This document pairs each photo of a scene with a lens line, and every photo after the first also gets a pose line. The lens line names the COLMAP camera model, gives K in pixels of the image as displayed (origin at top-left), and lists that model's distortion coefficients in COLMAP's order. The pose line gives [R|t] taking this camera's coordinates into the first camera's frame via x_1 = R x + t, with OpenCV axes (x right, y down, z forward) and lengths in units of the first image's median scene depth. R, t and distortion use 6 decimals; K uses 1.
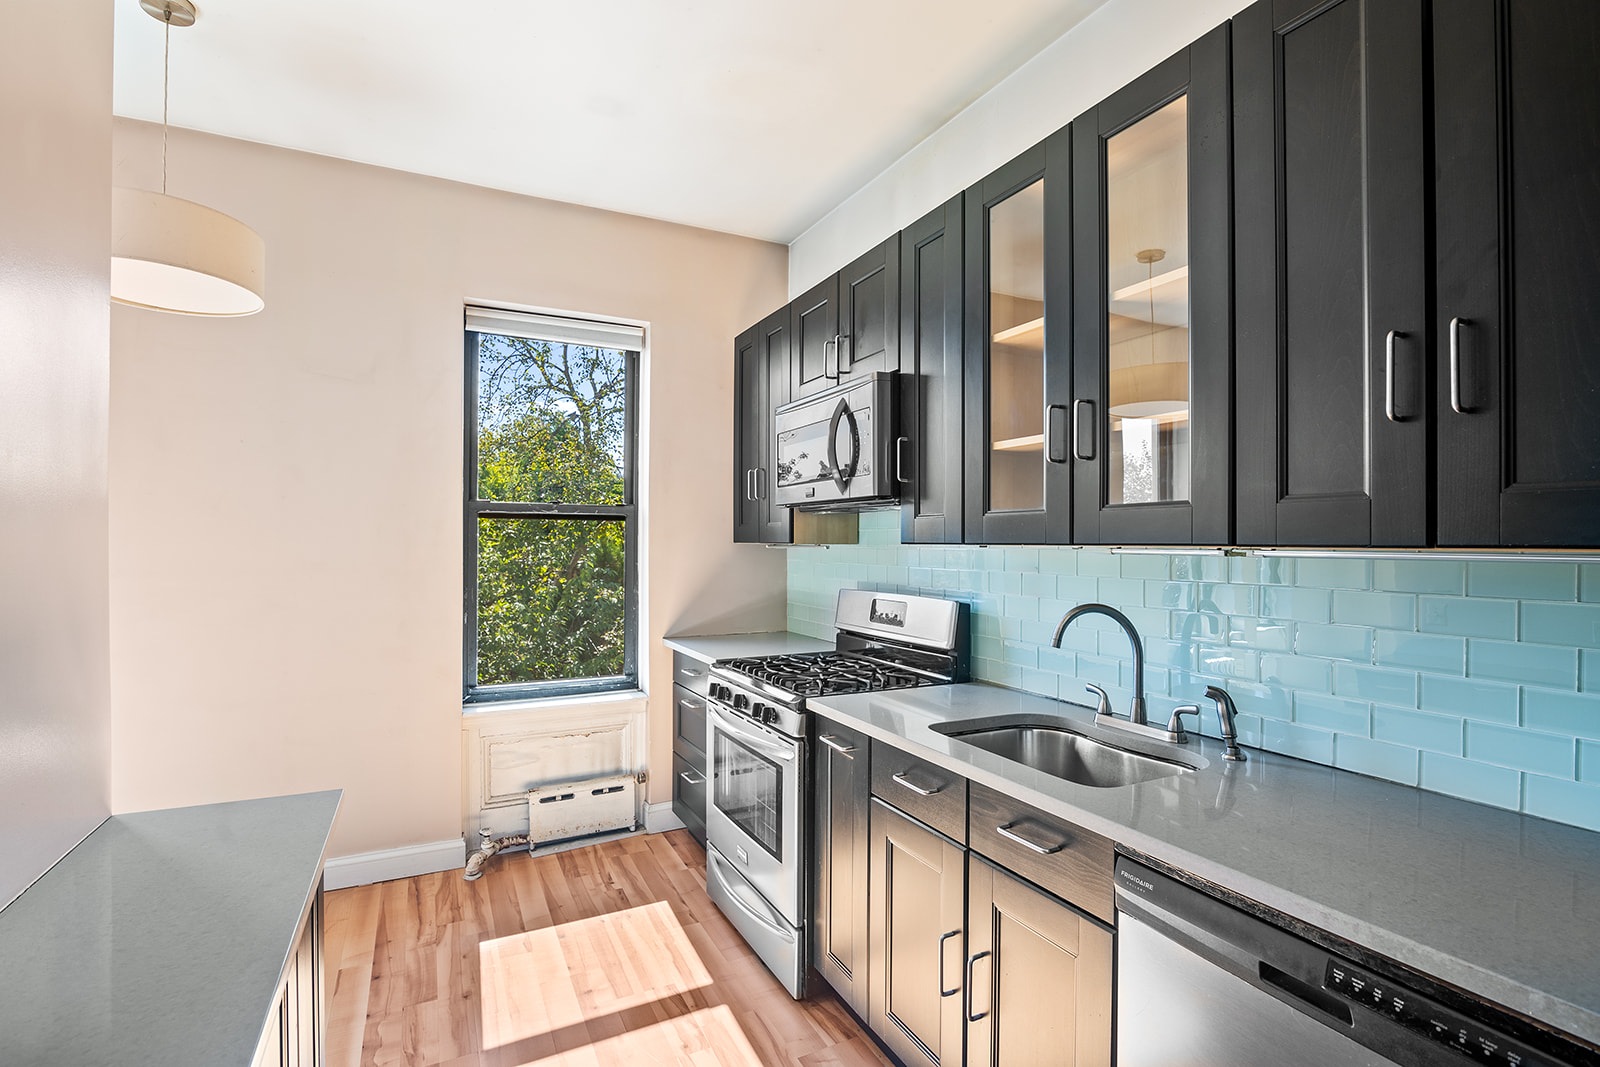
lens RADIAL K [[766.8, 0, 803.0], [0, 766.8, 538.6], [0, 0, 1]] dist [-0.004807, -0.000991]
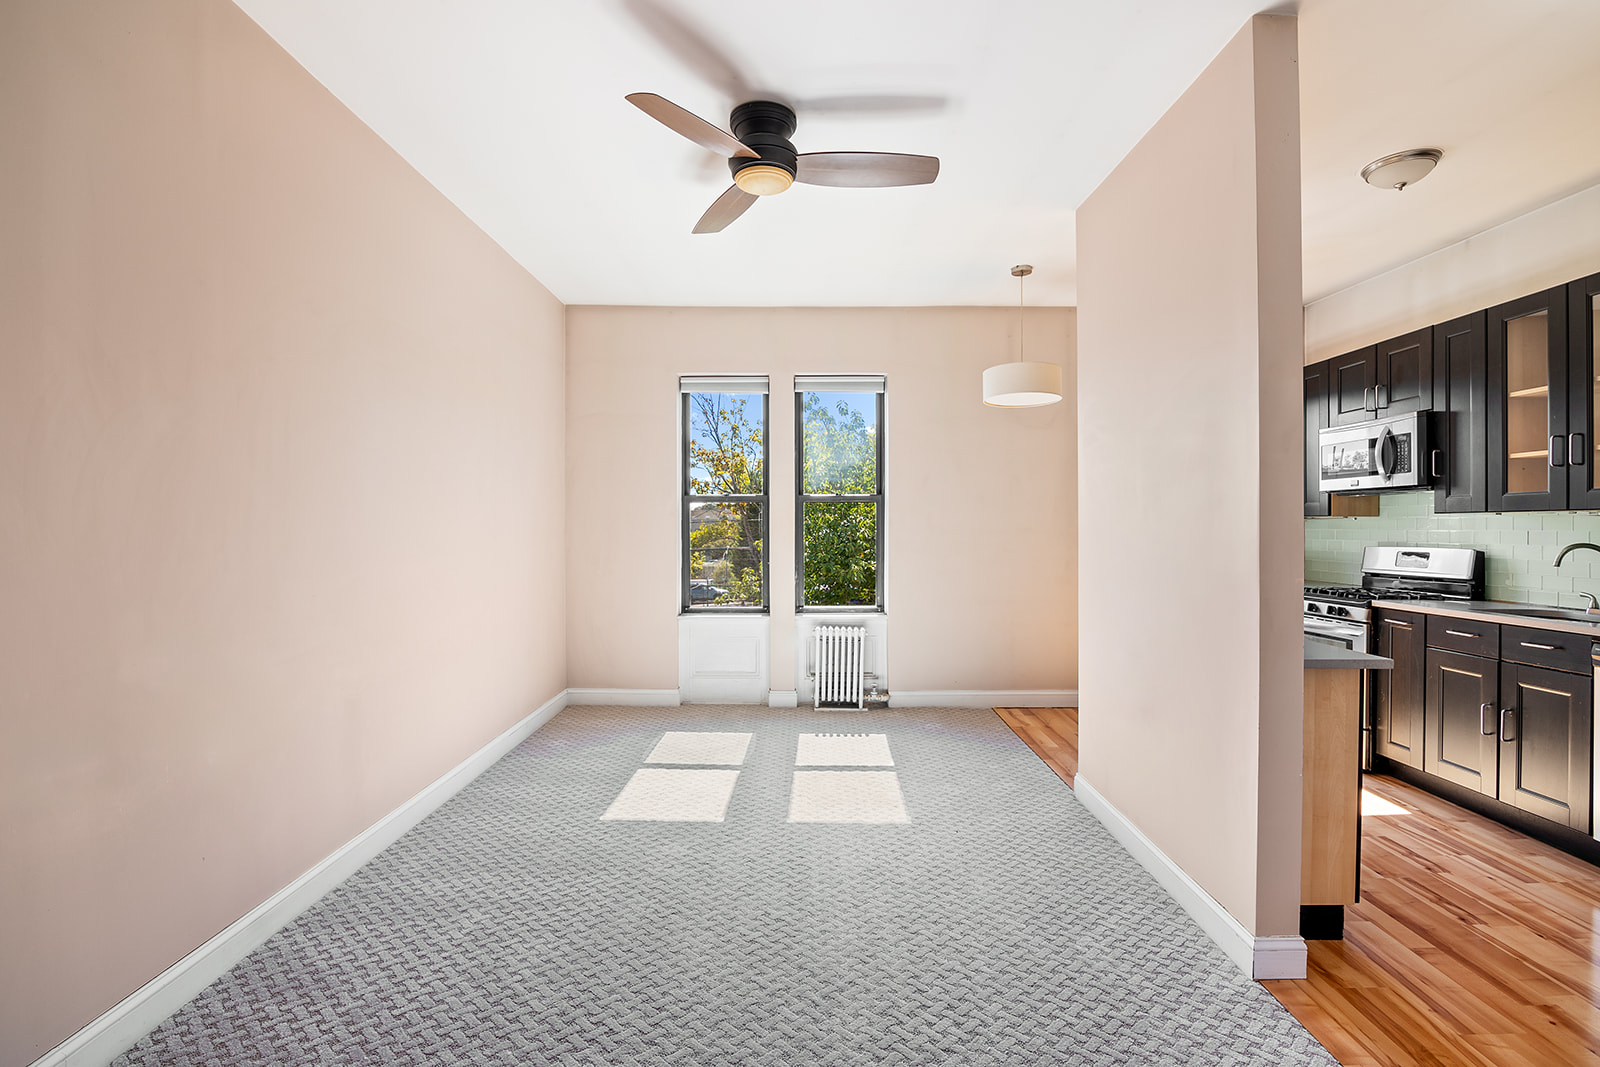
lens RADIAL K [[766.8, 0, 800.5], [0, 766.8, 533.1], [0, 0, 1]] dist [-0.004807, -0.000991]
pose [[0.894814, -0.004337, -0.446417, -0.382554], [0.009935, 0.999899, 0.010201, 0.020360], [0.446328, -0.013564, 0.894767, -1.159807]]
